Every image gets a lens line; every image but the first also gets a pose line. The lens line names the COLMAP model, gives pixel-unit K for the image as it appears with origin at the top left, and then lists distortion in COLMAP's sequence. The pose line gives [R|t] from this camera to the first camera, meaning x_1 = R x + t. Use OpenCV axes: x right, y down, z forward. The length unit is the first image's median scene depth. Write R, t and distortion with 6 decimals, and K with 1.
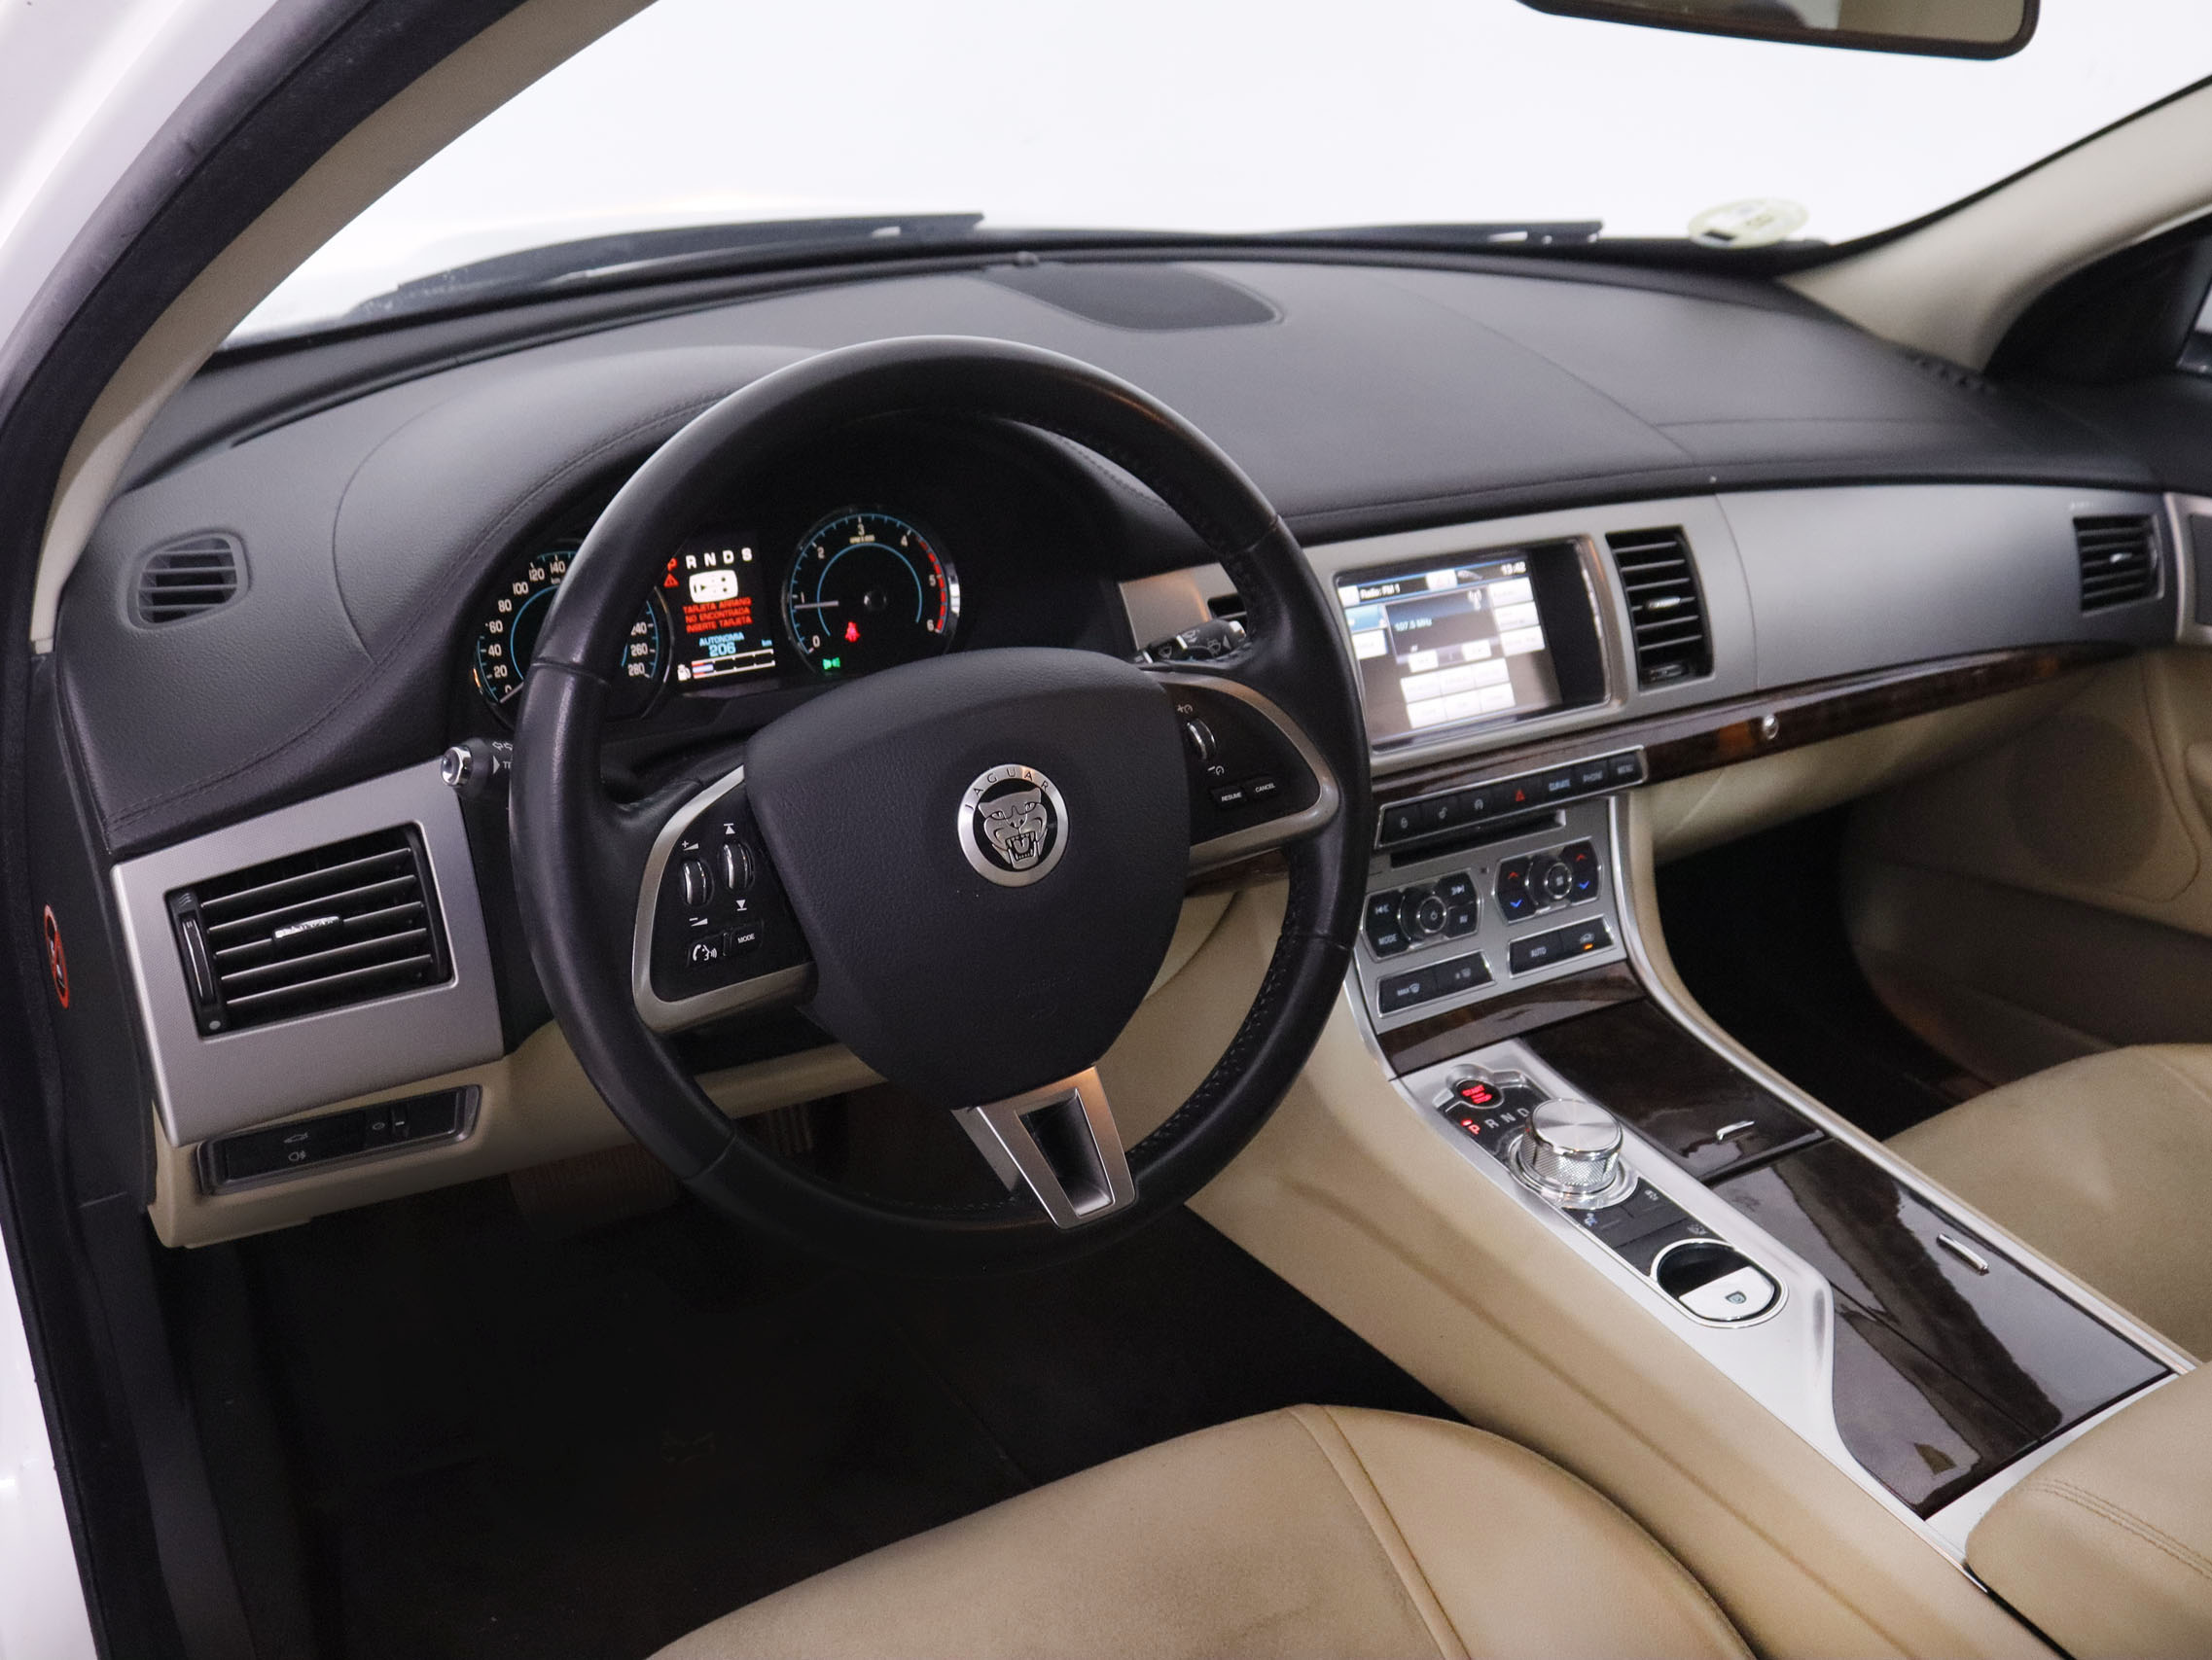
lens RADIAL K [[2005.2, 0, 1095.1], [0, 2005.2, 832.3], [0, 0, 1]] dist [-0.147320, 0.079187]
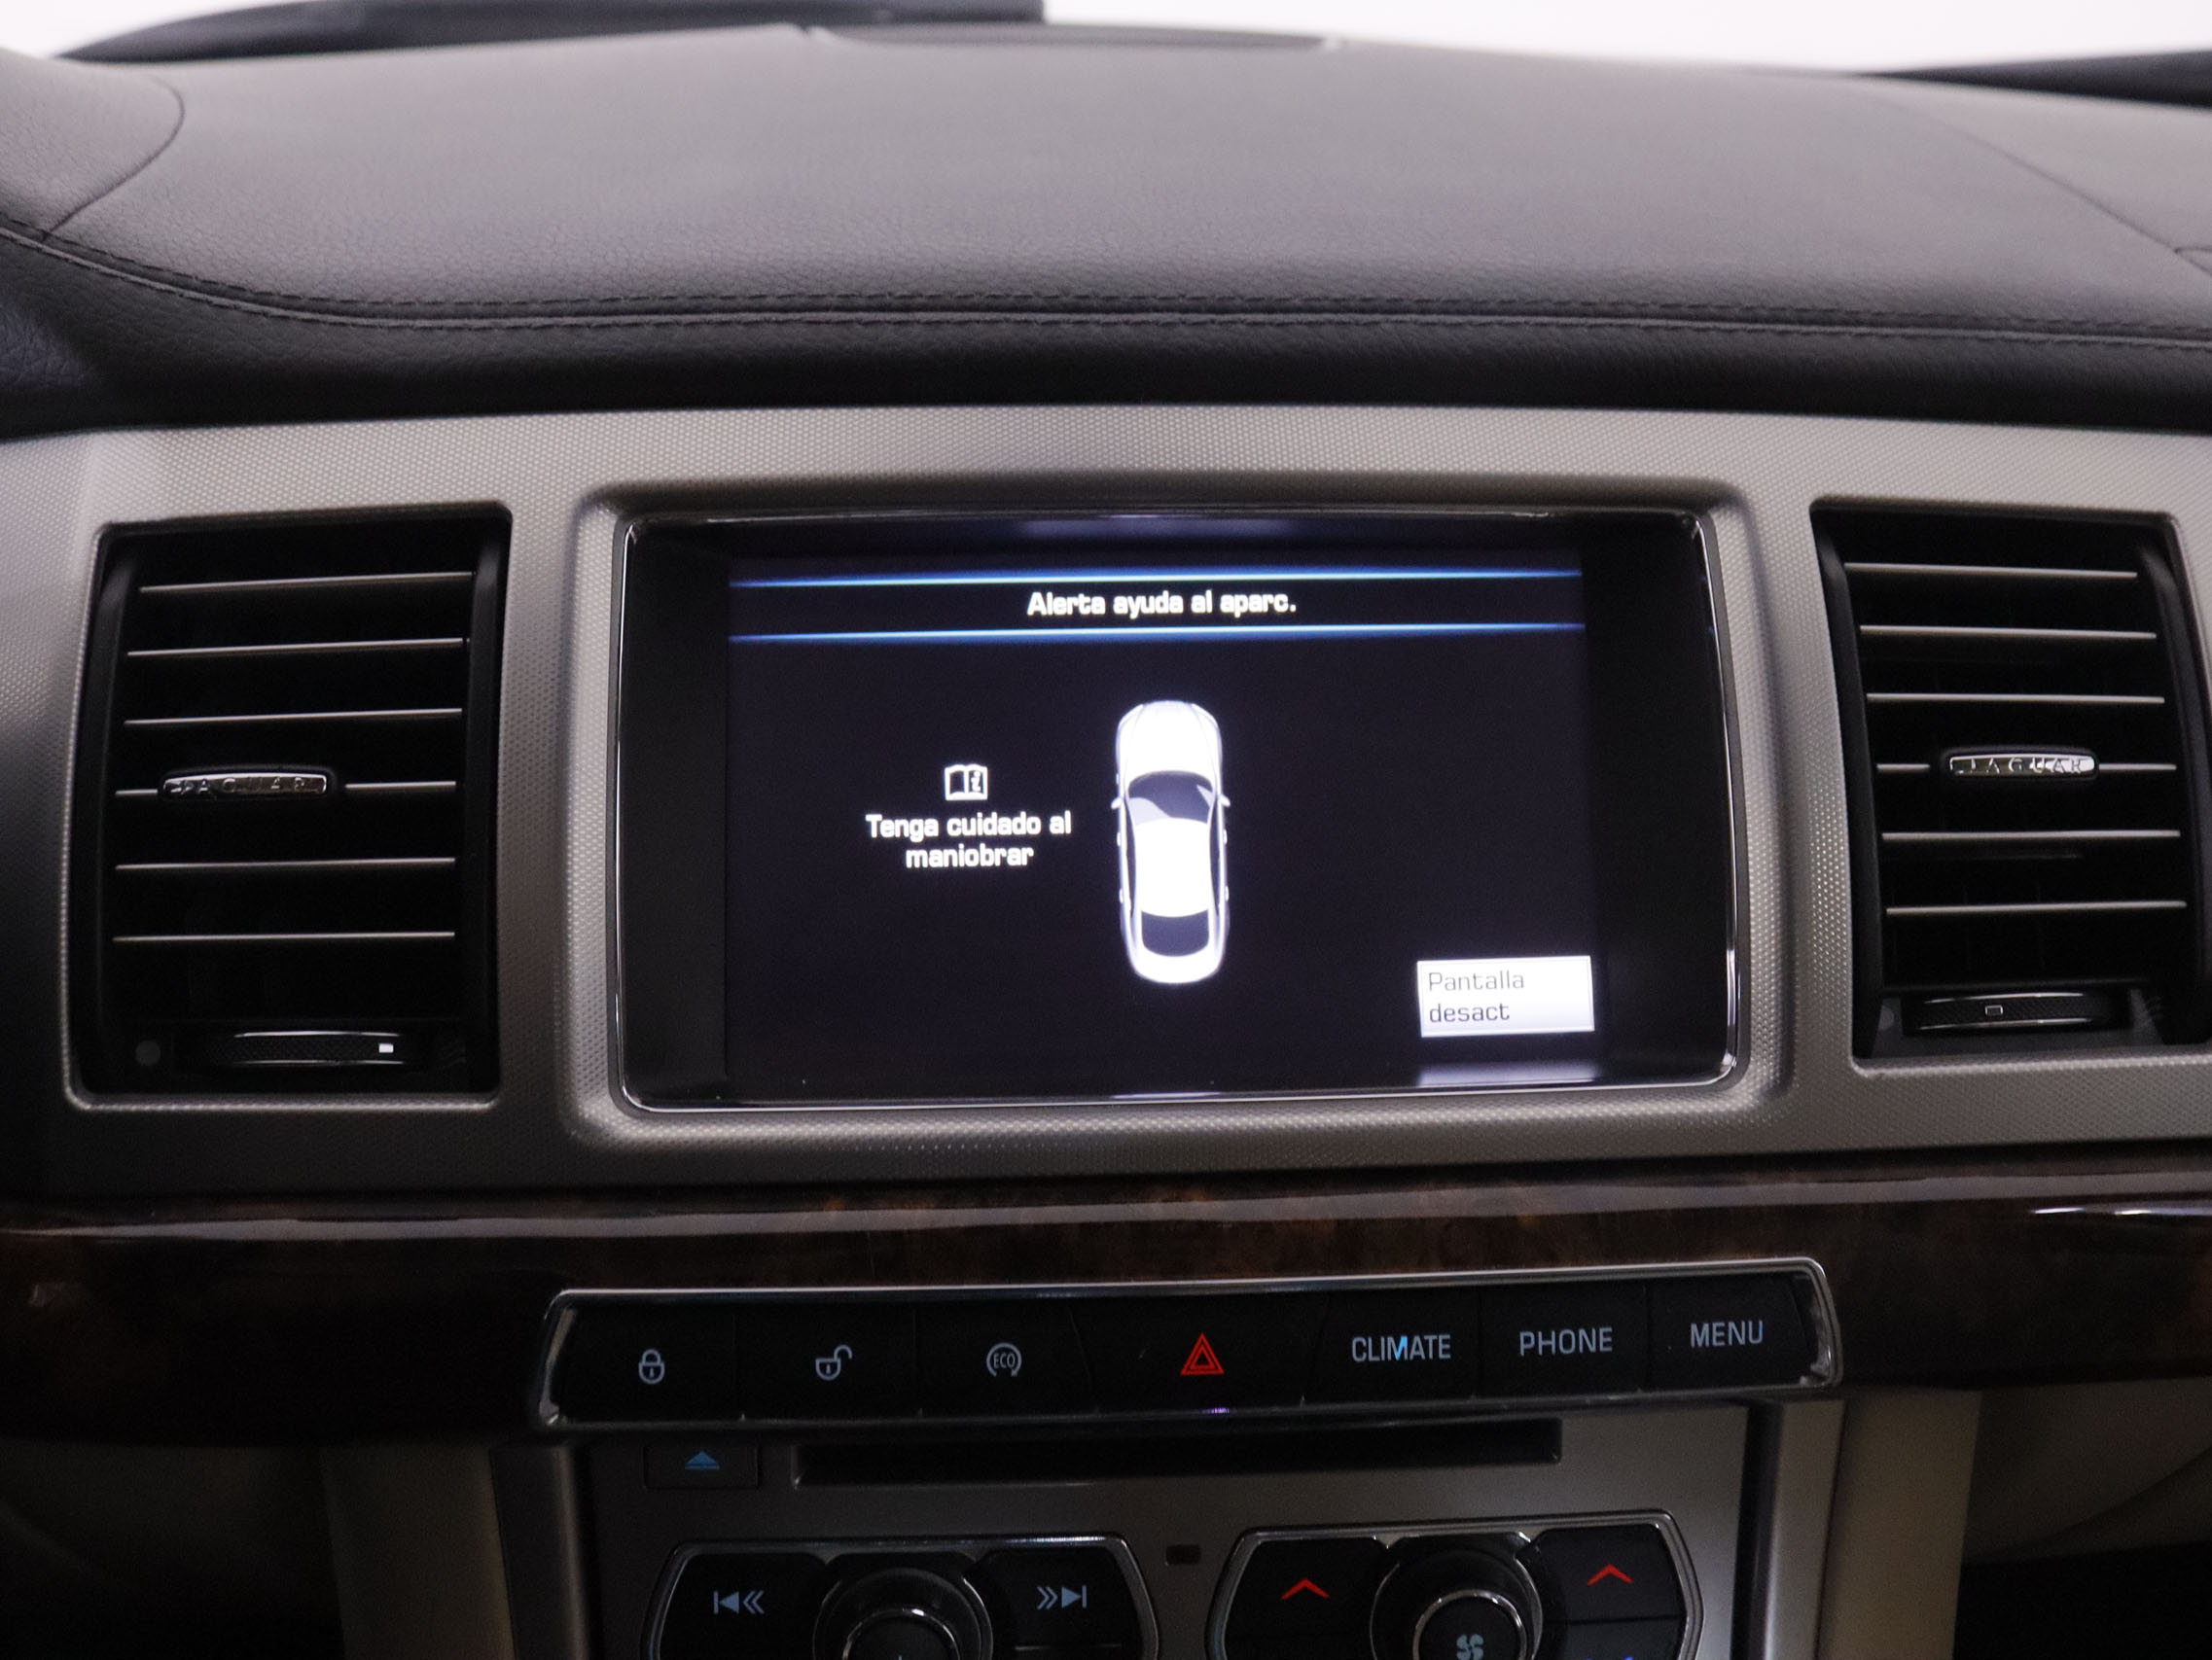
lens RADIAL K [[2005.2, 0, 1121.2], [0, 2005.2, 808.9], [0, 0, 1]] dist [-0.147320, 0.079187]
pose [[0.884468, 0.124857, -0.449586, 0.327412], [-0.172313, 0.982826, -0.066043, -0.075674], [0.433619, 0.135882, 0.890792, 0.760881]]
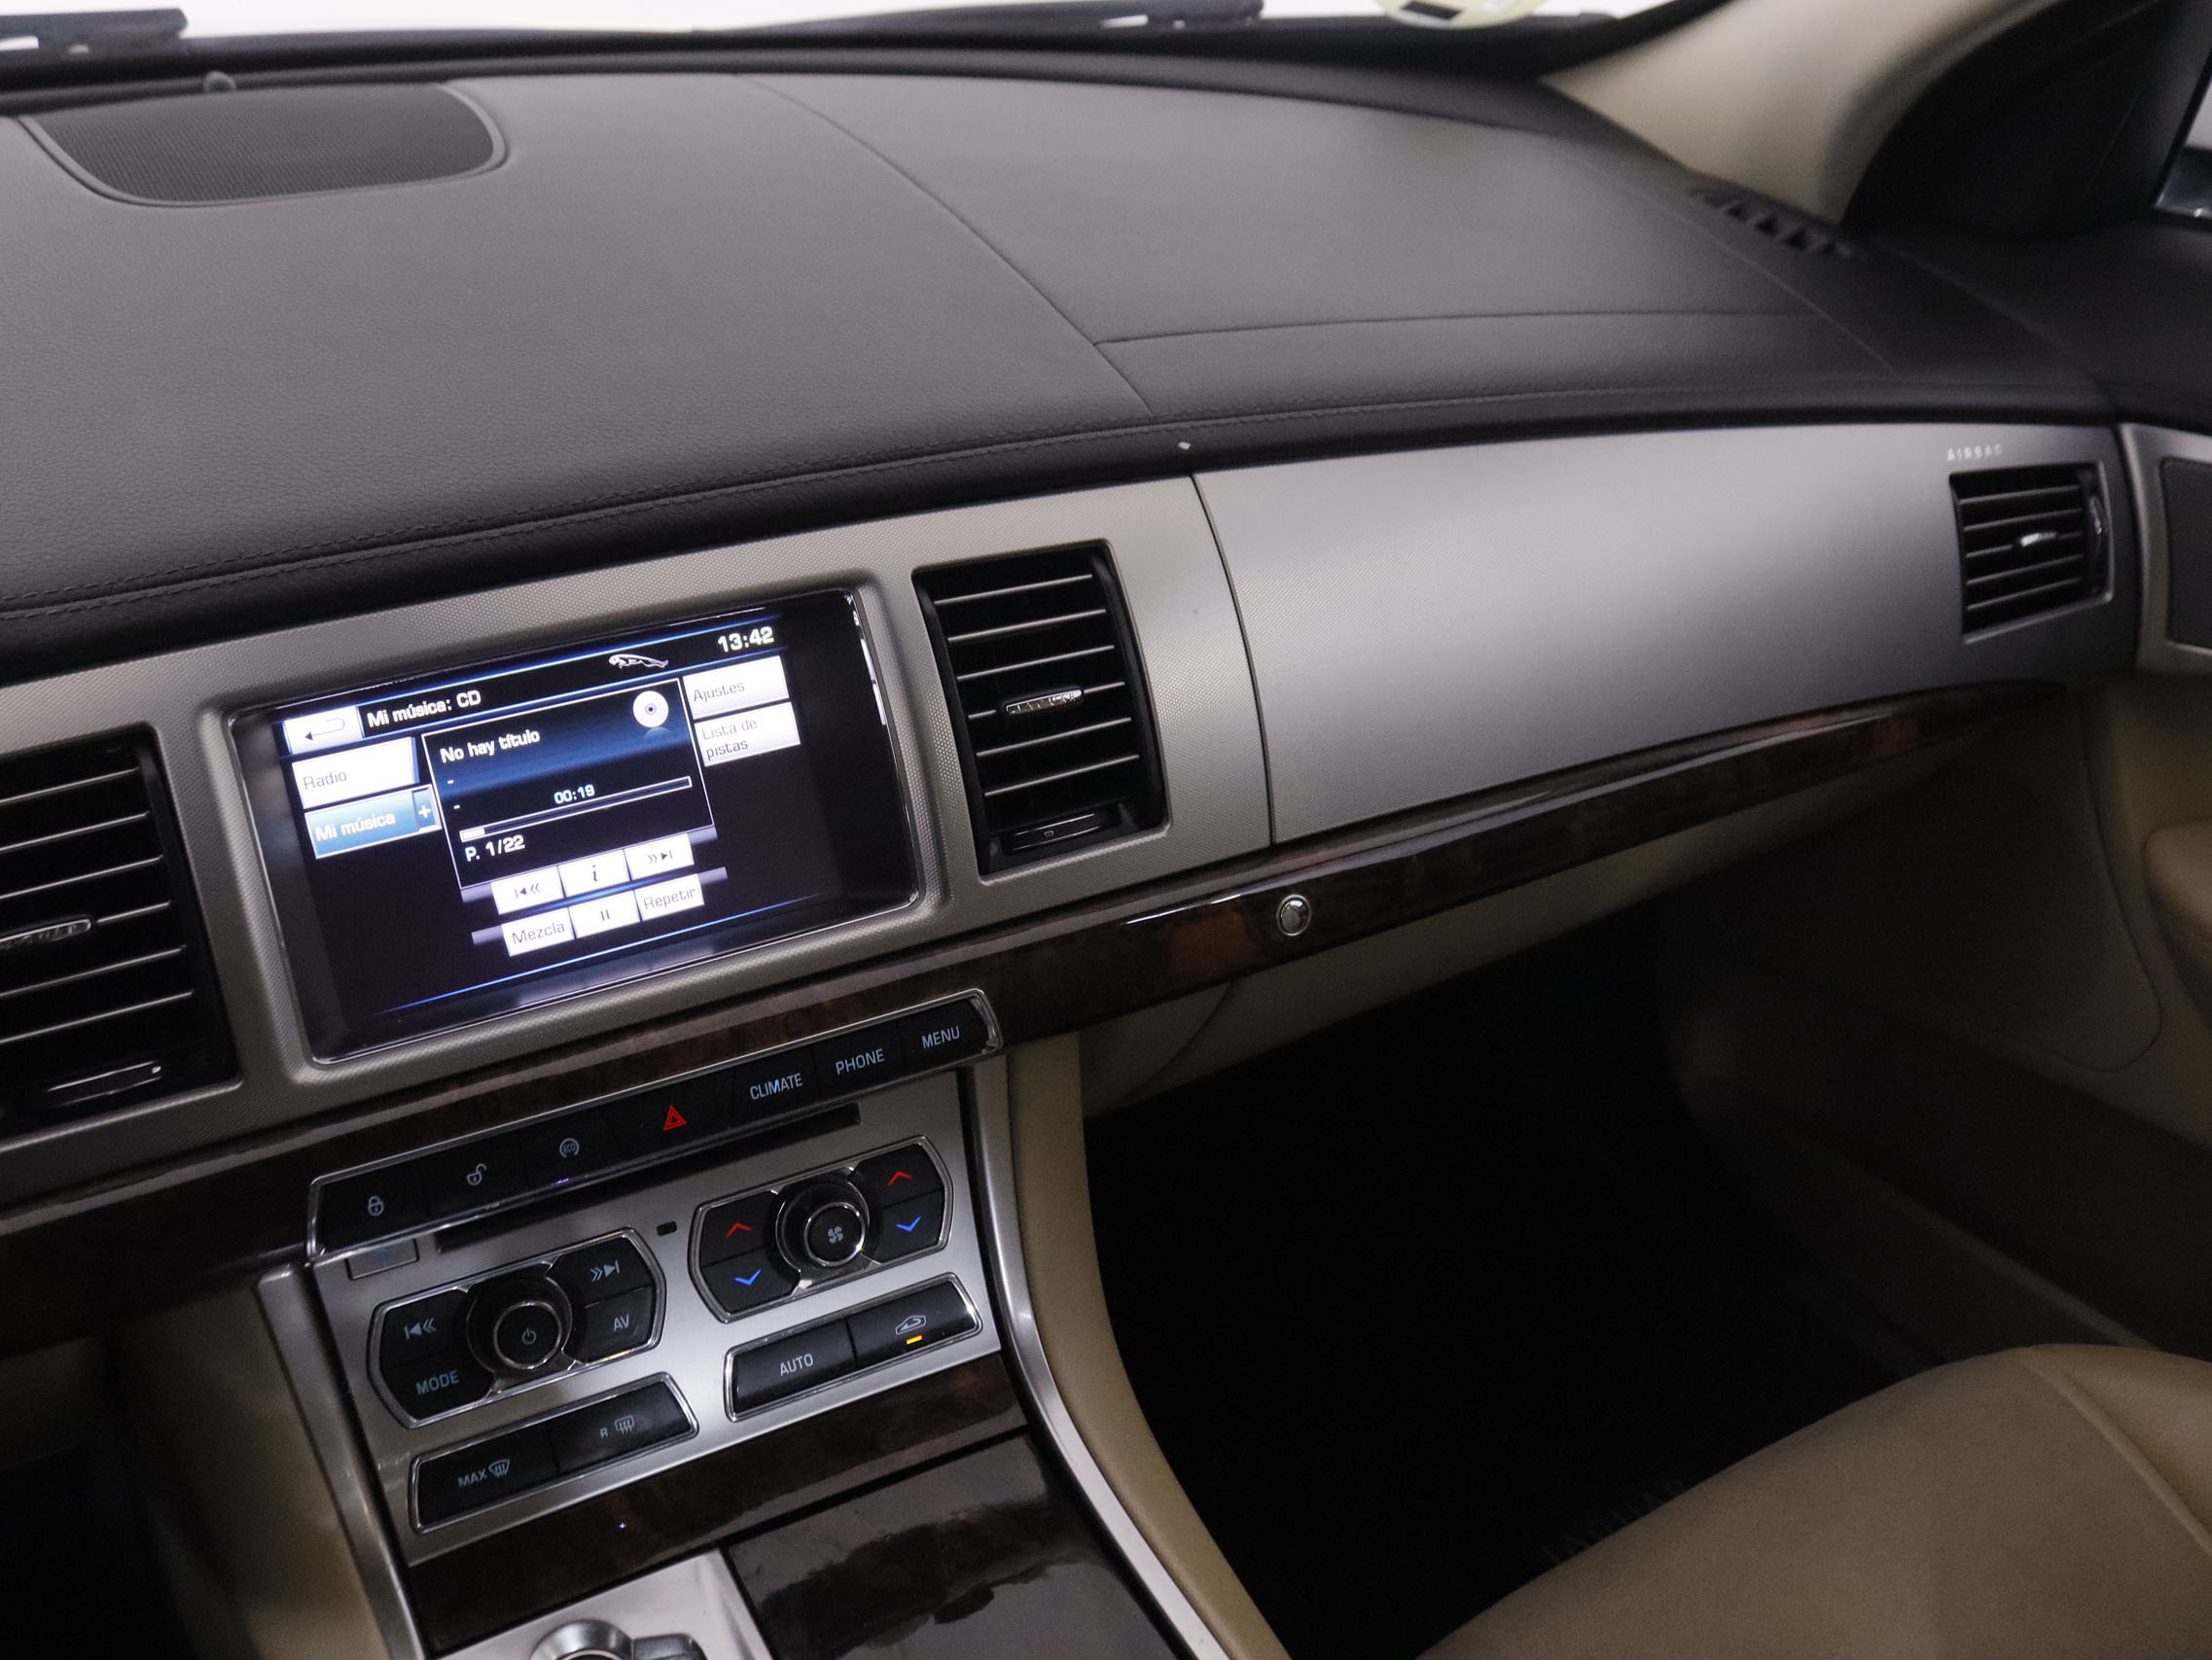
lens RADIAL K [[2005.2, 0, 1095.6], [0, 2005.2, 820.9], [0, 0, 1]] dist [-0.147320, 0.079187]
pose [[0.999592, -0.004256, -0.028258, 0.344666], [0.006232, 0.997511, 0.070235, -0.132192], [0.027889, -0.070382, 0.997130, 0.522148]]
